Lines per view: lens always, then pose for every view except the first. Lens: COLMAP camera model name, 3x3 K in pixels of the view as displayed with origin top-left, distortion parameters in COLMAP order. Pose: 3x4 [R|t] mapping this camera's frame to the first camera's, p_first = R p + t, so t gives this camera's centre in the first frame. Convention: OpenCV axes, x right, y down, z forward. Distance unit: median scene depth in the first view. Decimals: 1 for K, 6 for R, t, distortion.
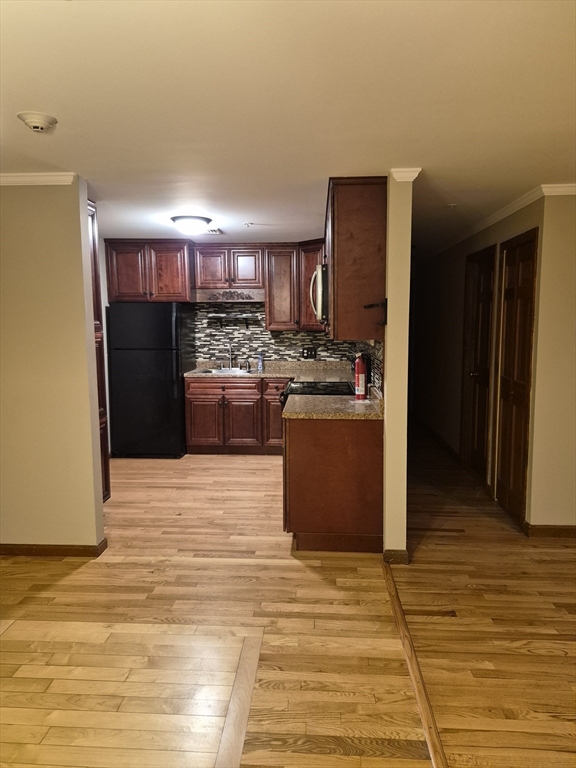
lens RADIAL K [[538.2, 0, 288.0], [0, 538.2, 384.0], [0, 0, 1]] dist [0.111864, -0.156129]
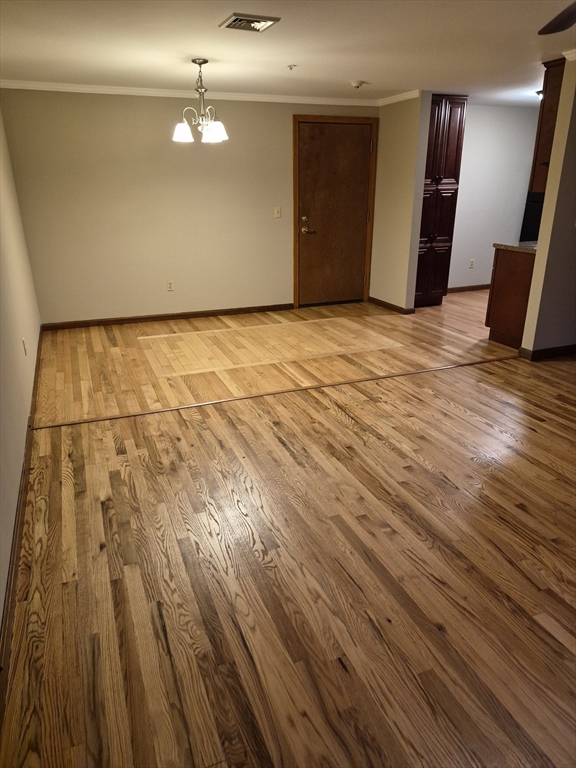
lens RADIAL K [[538.2, 0, 288.0], [0, 538.2, 384.0], [0, 0, 1]] dist [0.111864, -0.156129]
pose [[0.431298, 0.312246, -0.846454, 0.703858], [-0.105101, 0.949202, 0.296596, 0.016467], [0.896067, -0.038958, 0.442206, -0.125838]]
